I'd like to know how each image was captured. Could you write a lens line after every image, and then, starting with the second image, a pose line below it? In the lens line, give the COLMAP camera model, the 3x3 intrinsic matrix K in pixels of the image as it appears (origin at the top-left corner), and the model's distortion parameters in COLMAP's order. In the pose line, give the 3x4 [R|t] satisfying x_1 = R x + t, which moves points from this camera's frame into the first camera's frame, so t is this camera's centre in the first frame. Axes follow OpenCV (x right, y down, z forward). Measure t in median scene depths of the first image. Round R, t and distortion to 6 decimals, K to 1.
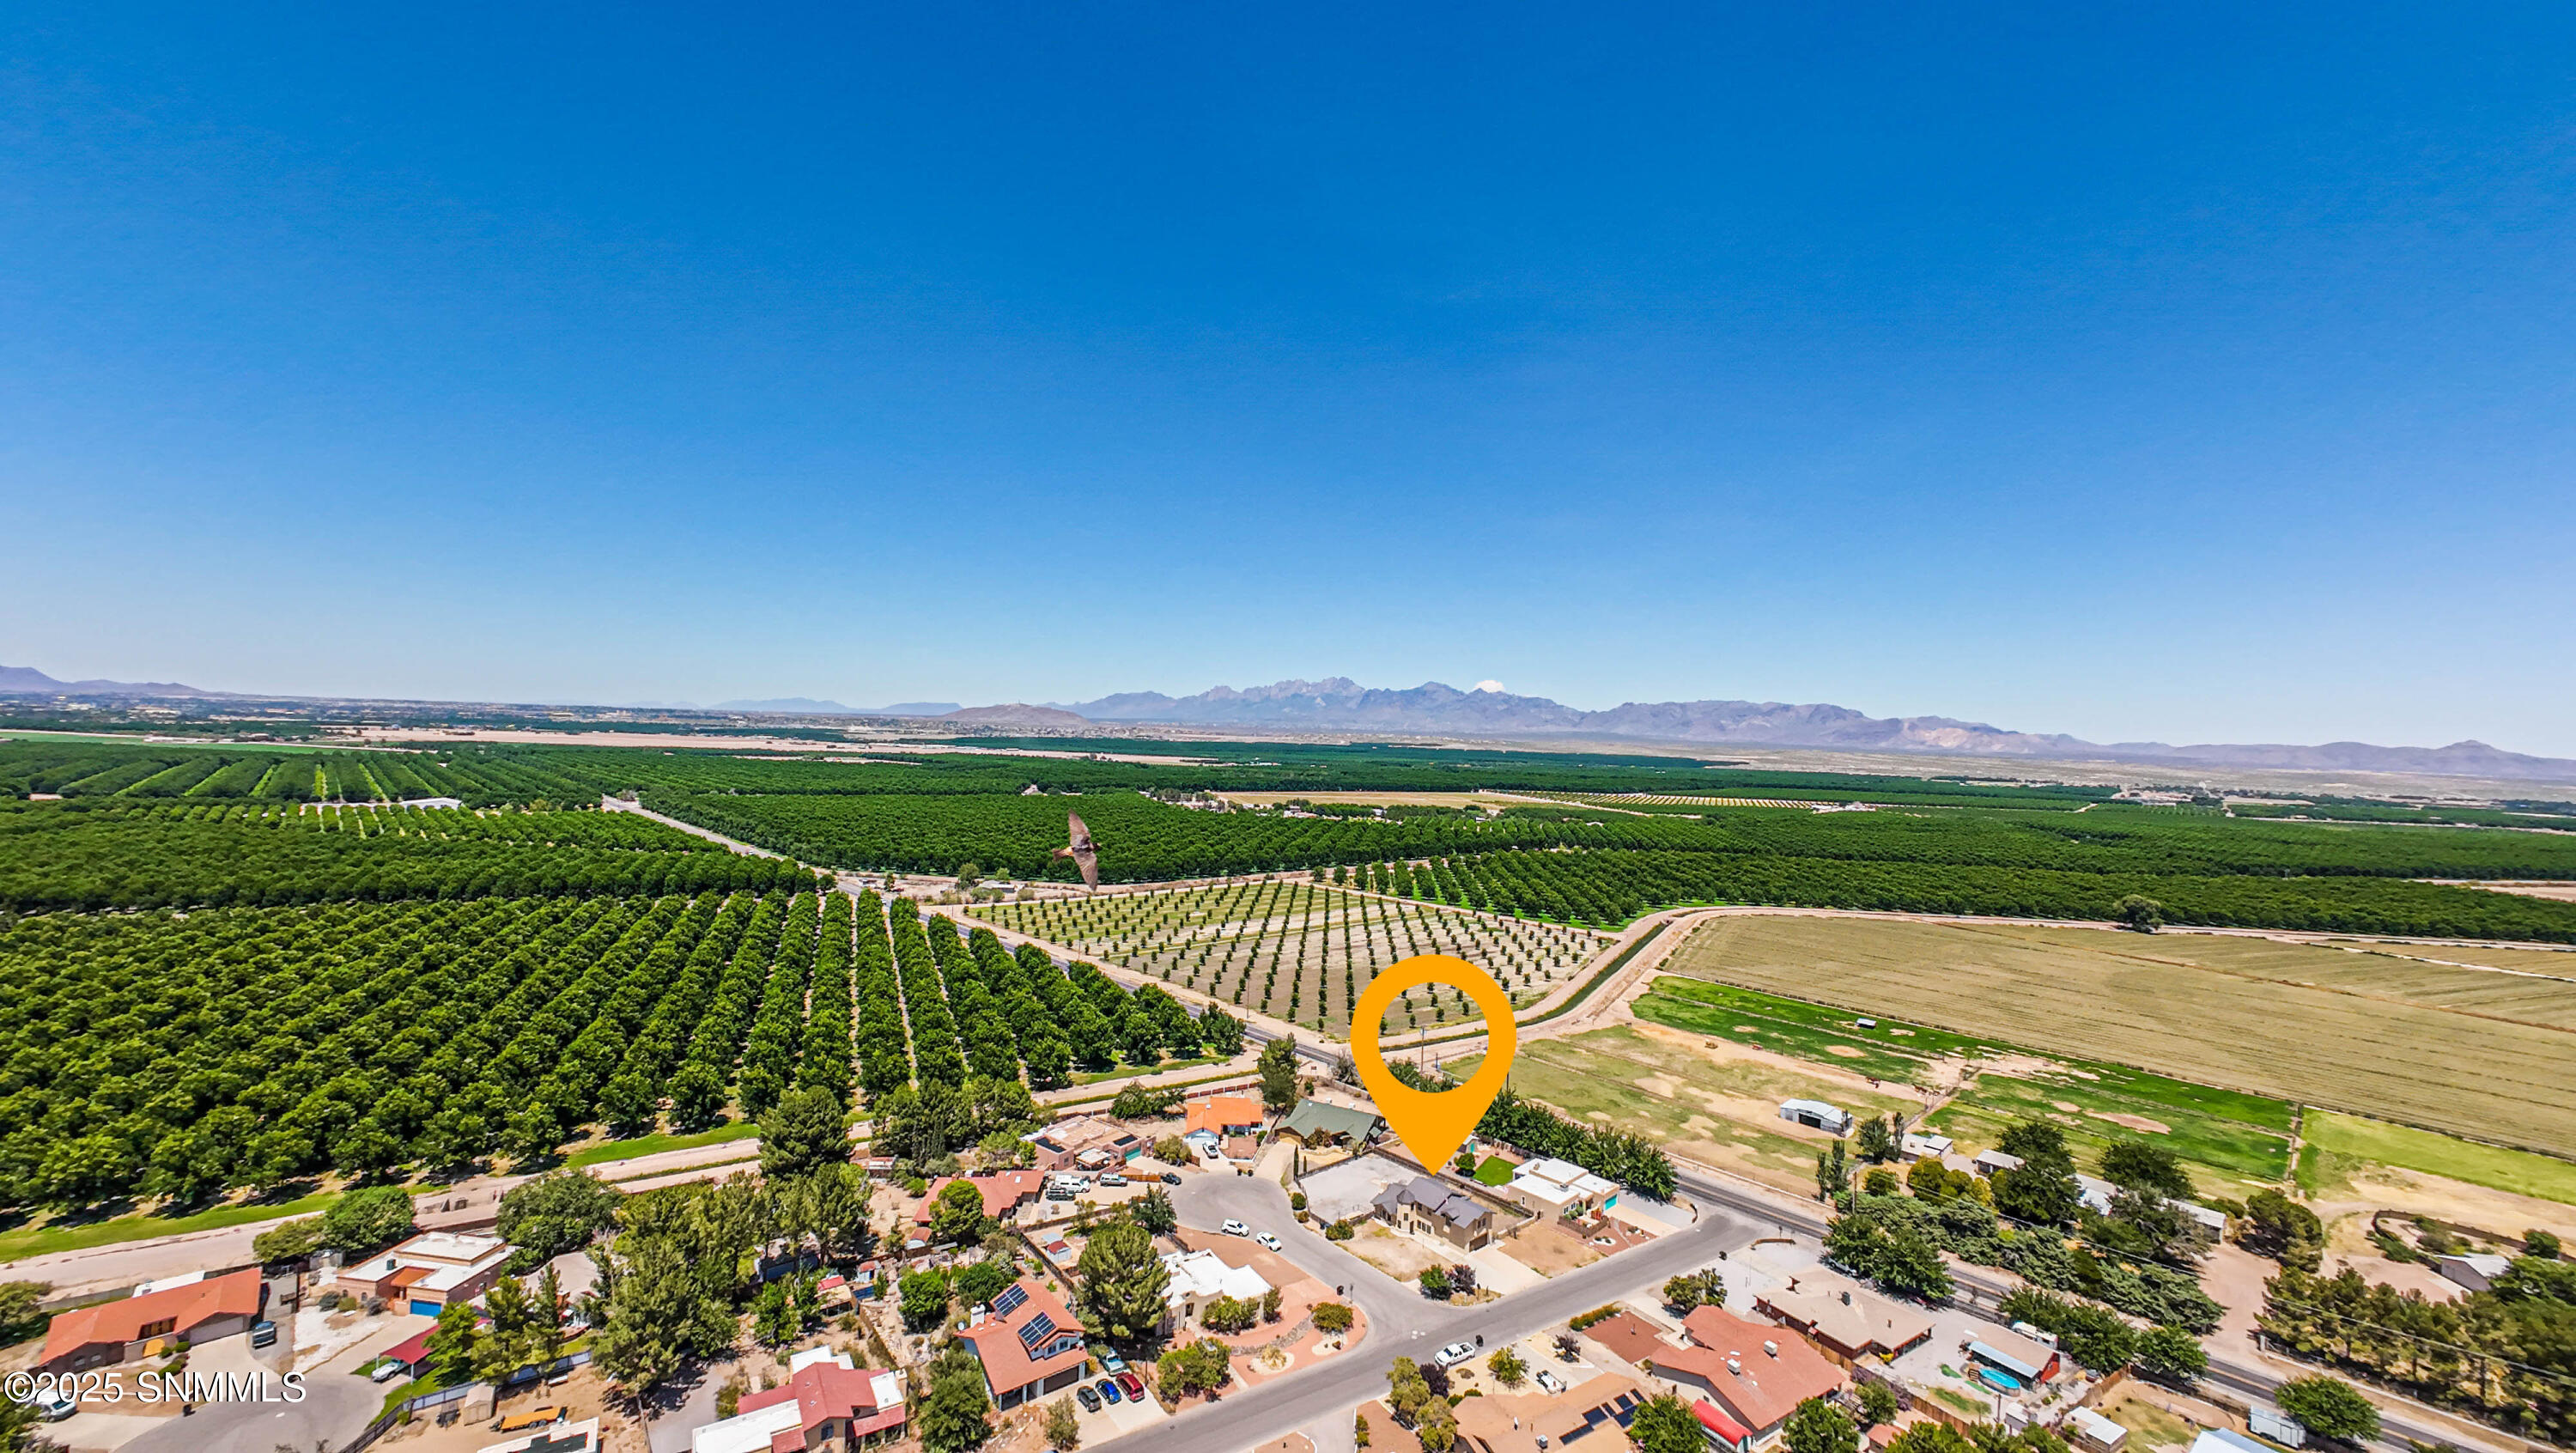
lens RADIAL K [[998.6, 0, 1280.6], [0, 998.6, 727.5], [0, 0, 1]] dist [-0.002574, -0.000363]
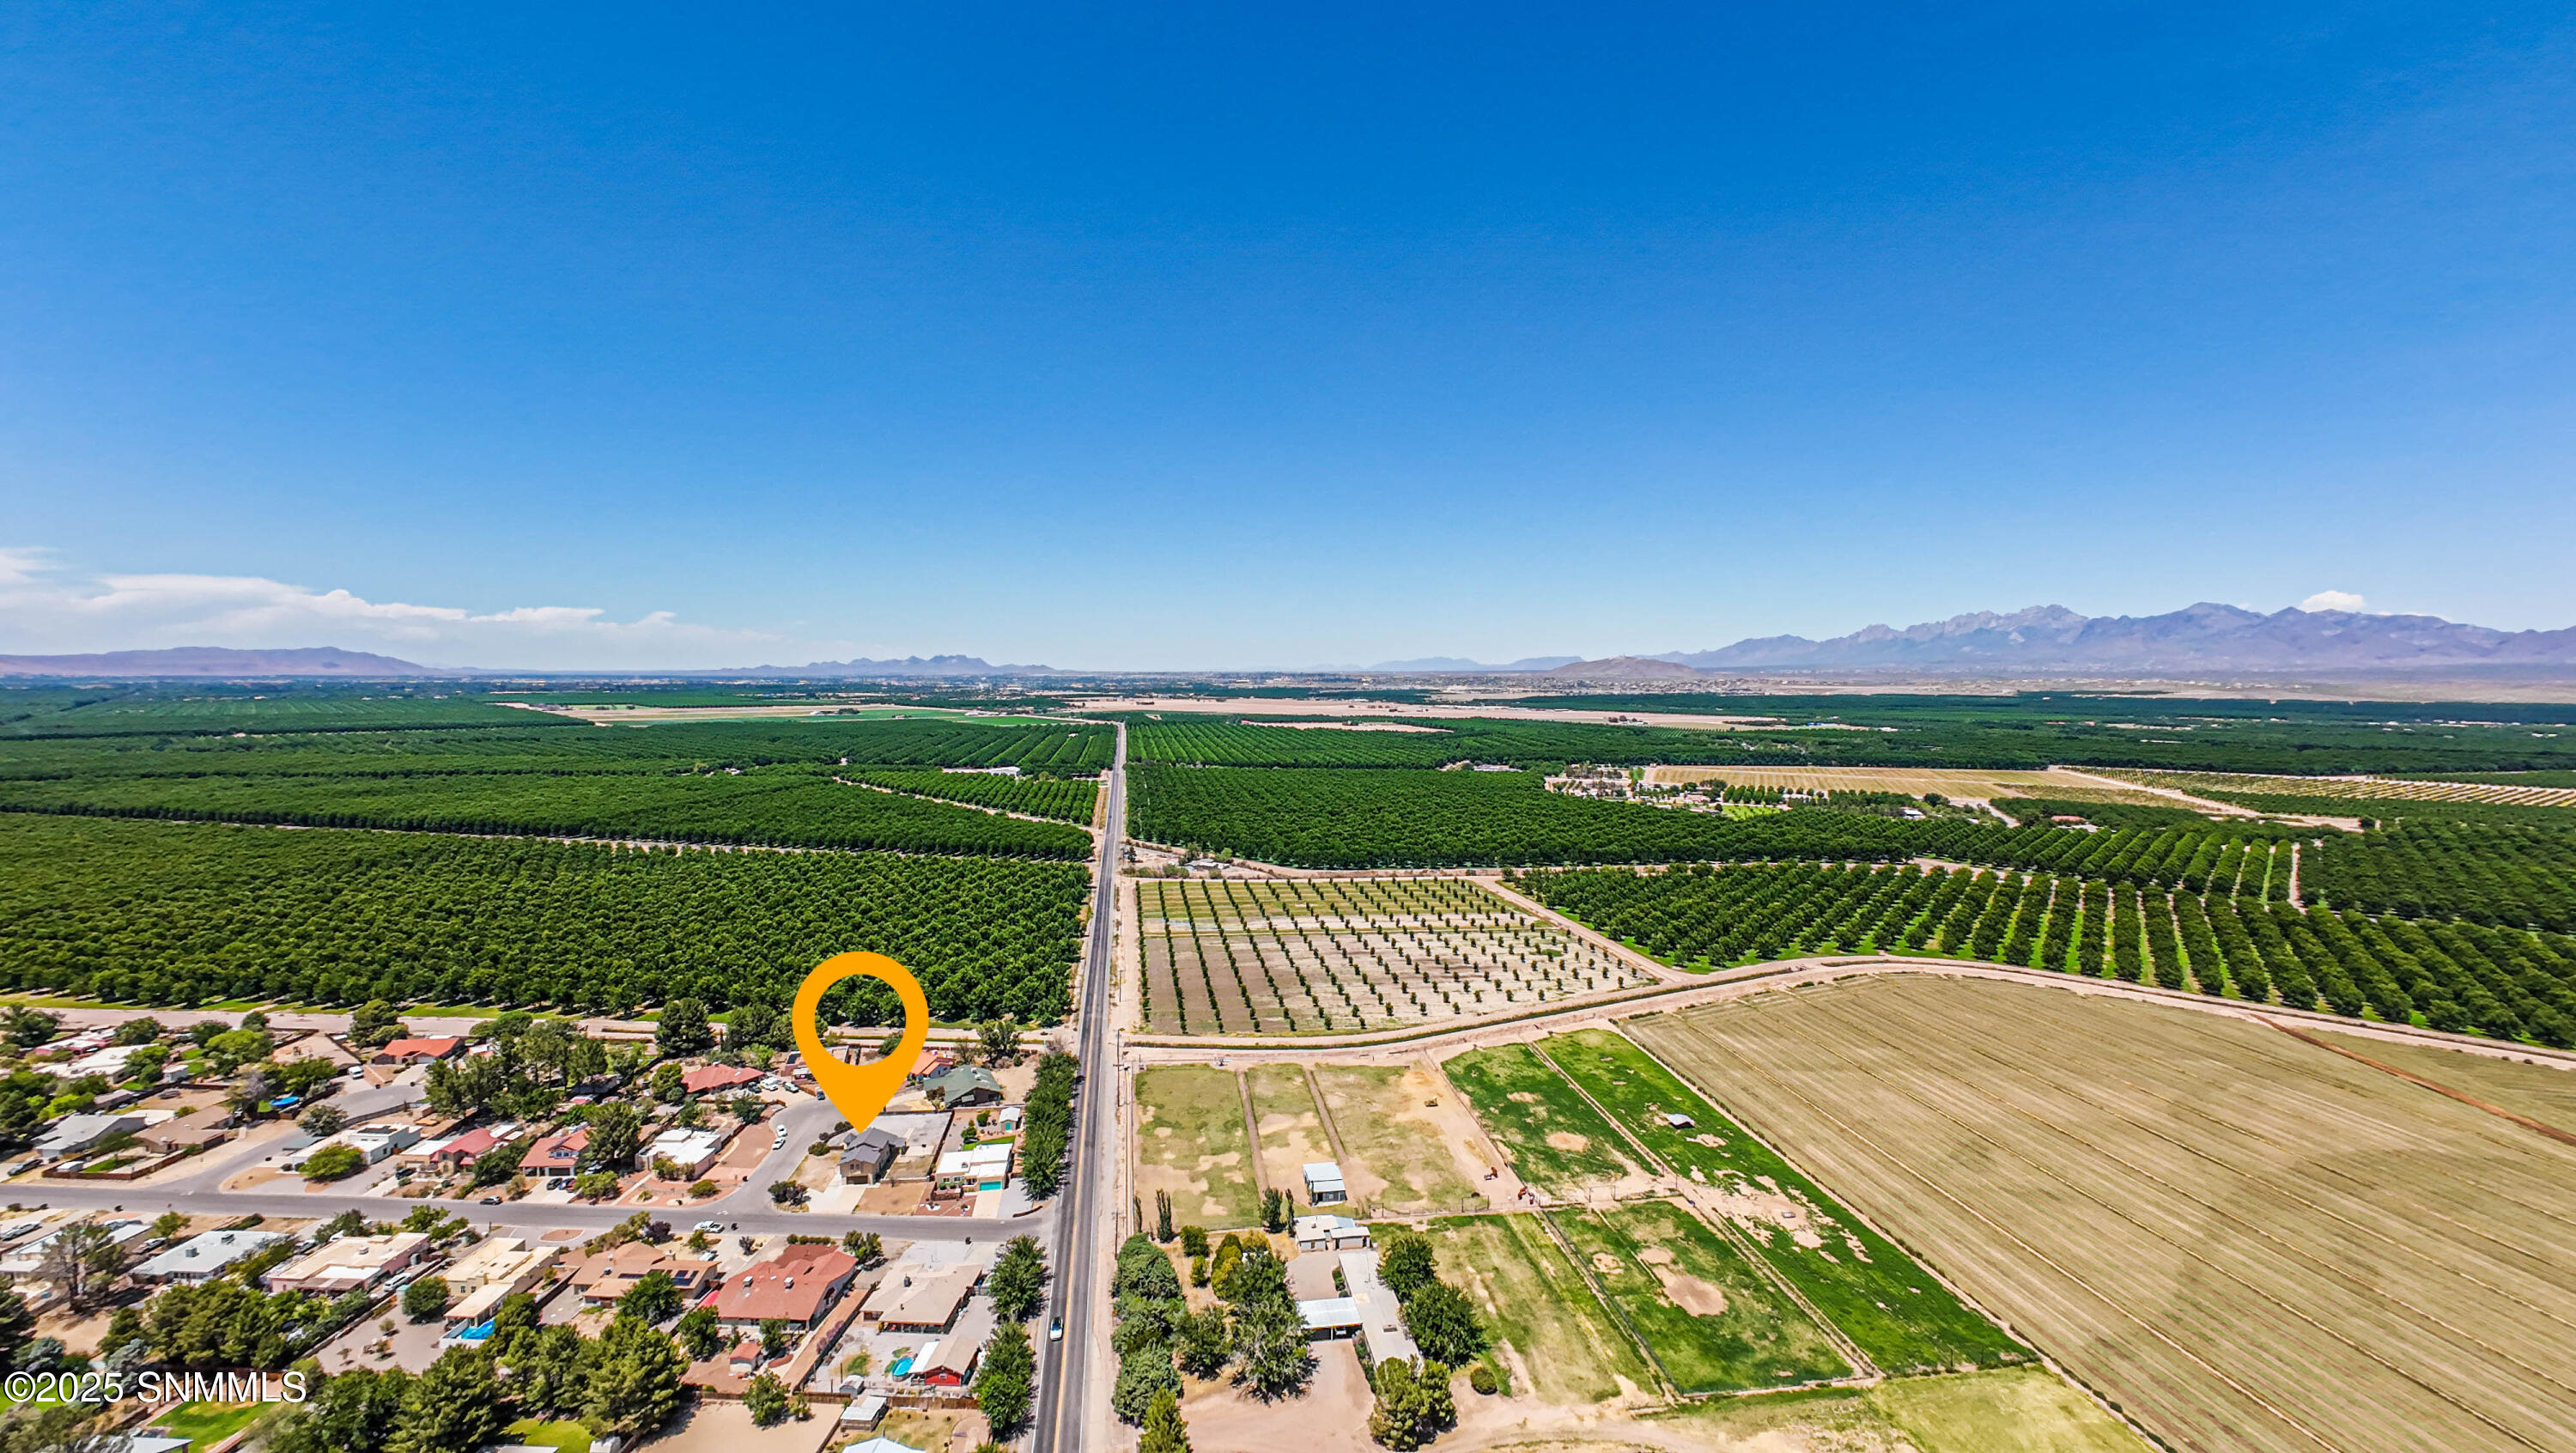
lens RADIAL K [[998.6, 0, 1280.6], [0, 998.6, 727.5], [0, 0, 1]] dist [-0.002574, -0.000363]
pose [[0.820545, -0.000063, -0.571582, 0.890418], [0.027542, 0.998843, 0.039428, -0.091795], [0.570918, -0.048095, 0.819597, 0.138099]]
